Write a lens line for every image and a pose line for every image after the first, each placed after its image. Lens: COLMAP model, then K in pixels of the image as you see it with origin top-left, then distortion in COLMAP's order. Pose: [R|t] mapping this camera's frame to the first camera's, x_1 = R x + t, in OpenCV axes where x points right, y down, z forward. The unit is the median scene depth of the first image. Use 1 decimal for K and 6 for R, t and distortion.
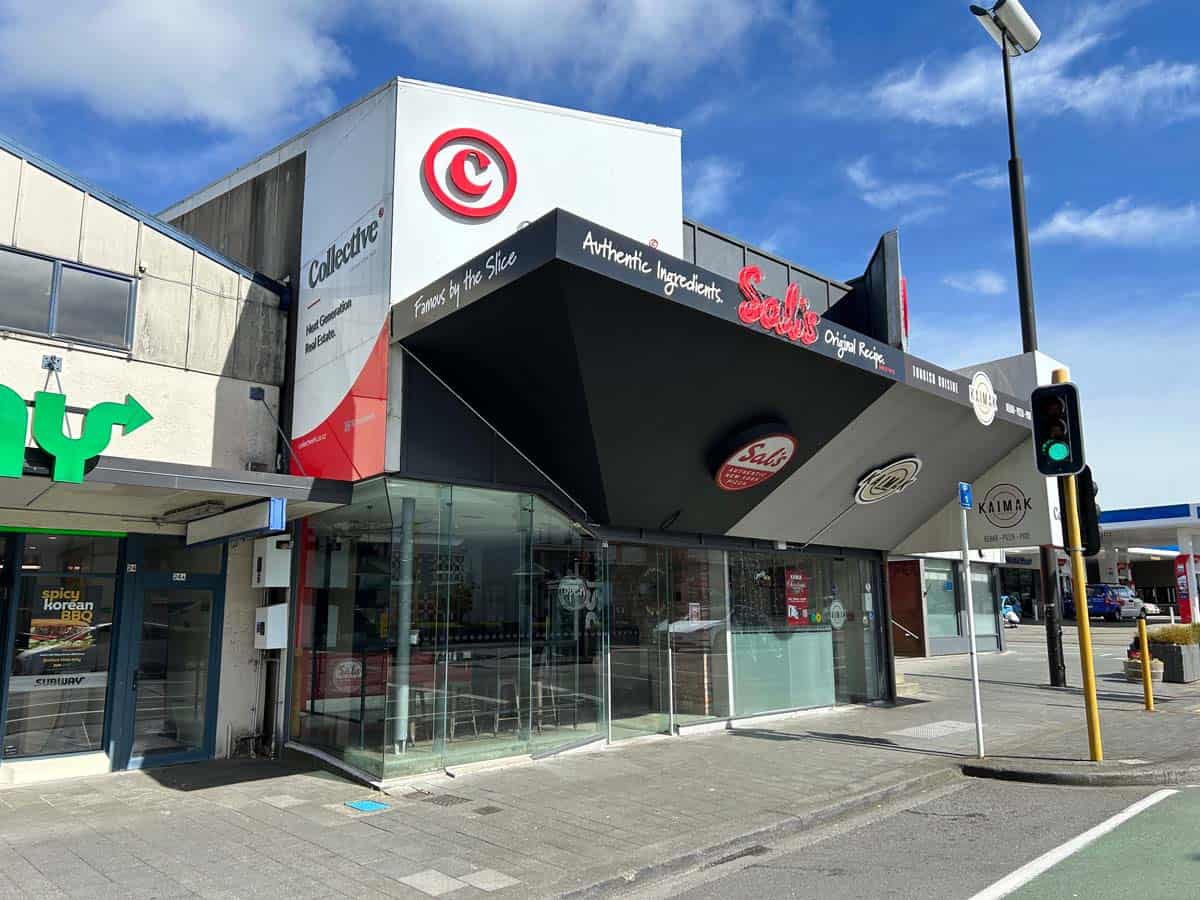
lens RADIAL K [[913.1, 0, 600.0], [0, 913.1, 450.0], [0, 0, 1]] dist [0.031657, 0.001195]
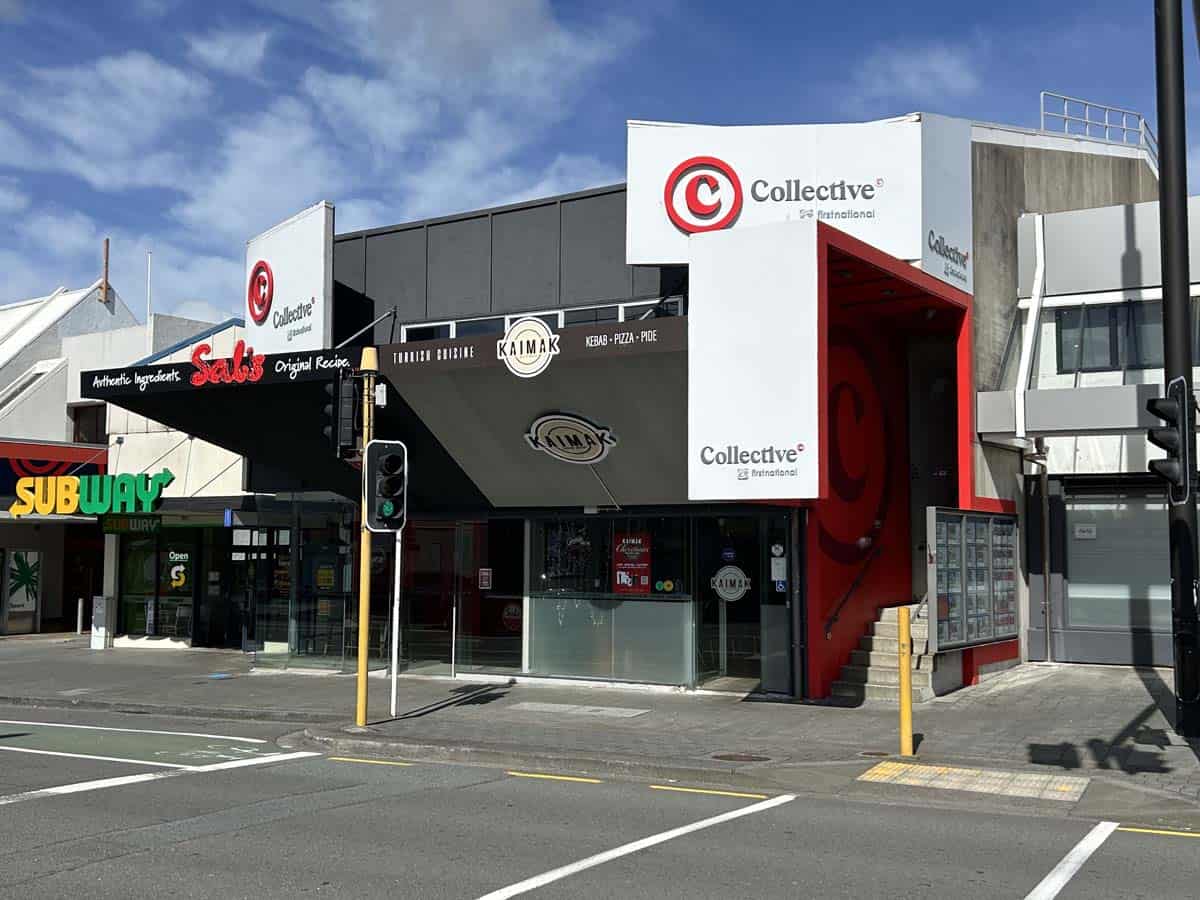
lens RADIAL K [[1272.4, 0, 600.0], [0, 1272.4, 450.0], [0, 0, 1]] dist [0.079850, -0.025648]
pose [[0.273726, -0.070777, -0.959200, 2.029091], [0.165061, 0.985950, -0.025648, 0.108075], [0.947538, -0.151306, 0.281563, 0.885220]]
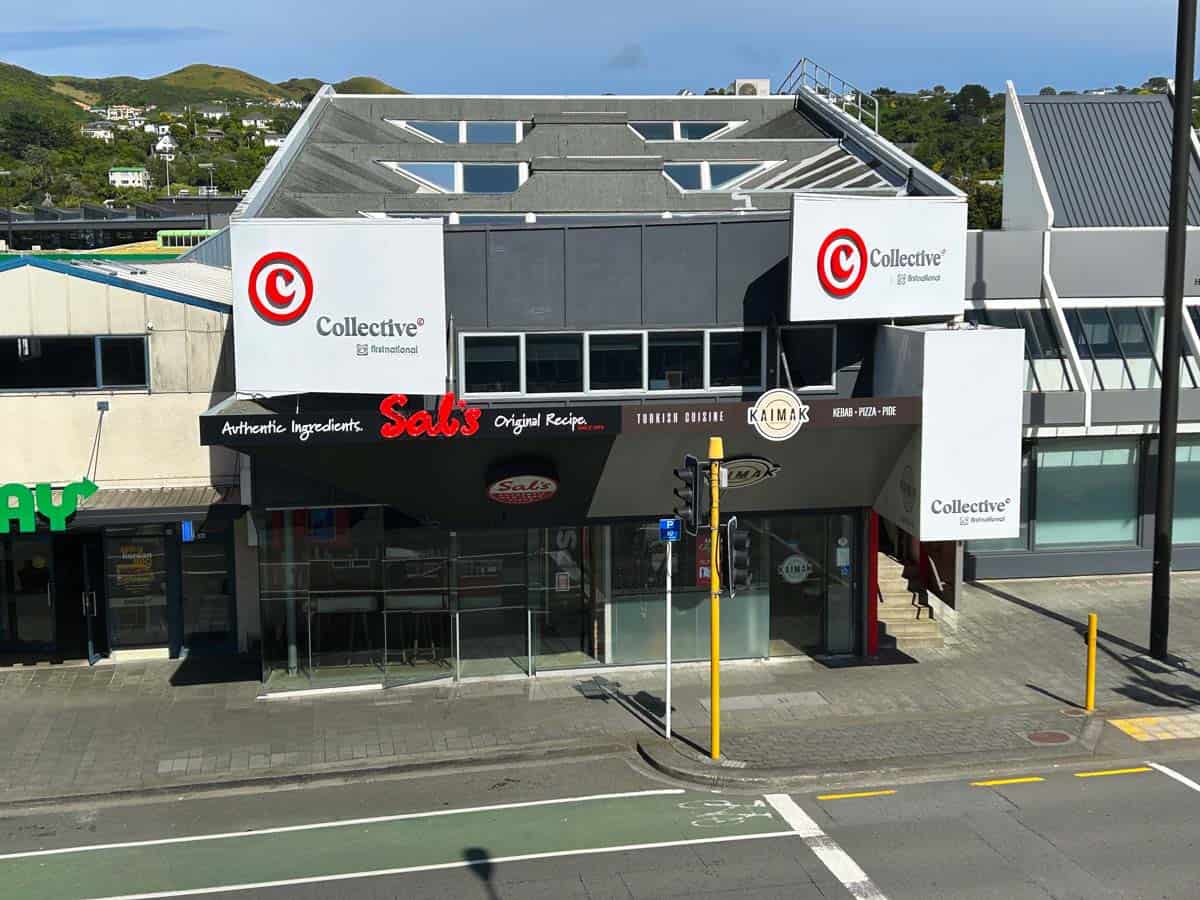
lens RADIAL K [[1574.1, 0, 600.0], [0, 1574.1, 450.0], [0, 0, 1]] dist [0.129538, -0.010378]
pose [[0.829704, 0.069906, -0.553808, 1.550287], [0.101238, 0.956829, 0.272452, -0.655215], [0.548946, -0.282121, 0.786808, -0.646887]]
